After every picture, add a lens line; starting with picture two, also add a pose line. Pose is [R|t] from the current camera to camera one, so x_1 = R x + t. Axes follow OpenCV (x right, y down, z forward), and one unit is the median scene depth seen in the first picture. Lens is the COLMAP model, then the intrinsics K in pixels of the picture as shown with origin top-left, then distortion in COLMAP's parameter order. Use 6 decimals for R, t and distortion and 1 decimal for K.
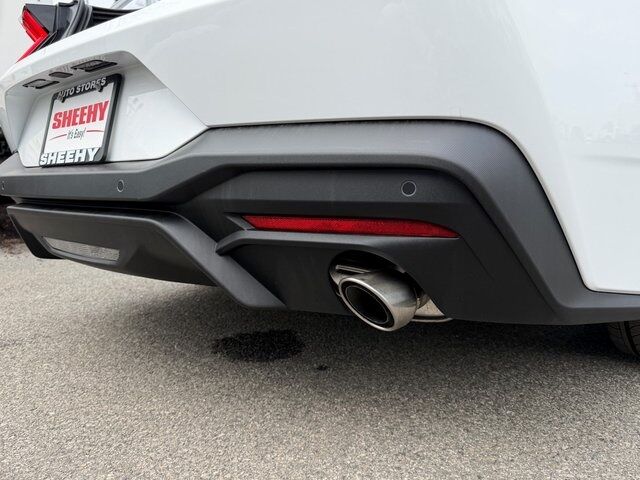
lens RADIAL K [[548.6, 0, 320.0], [0, 548.6, 240.0], [0, 0, 1]] dist [0.001426, -0.003422]
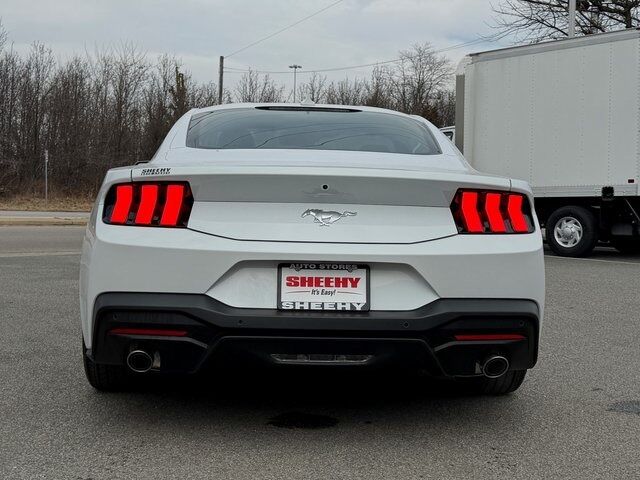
lens RADIAL K [[876.6, 0, 320.0], [0, 876.6, 240.0], [0, 0, 1]] dist [0.012277, 0.012414]
pose [[0.678465, 0.018217, 0.734407, -2.745428], [0.051061, 0.996105, -0.071880, -0.175322], [-0.732856, 0.086268, 0.674893, -0.968892]]
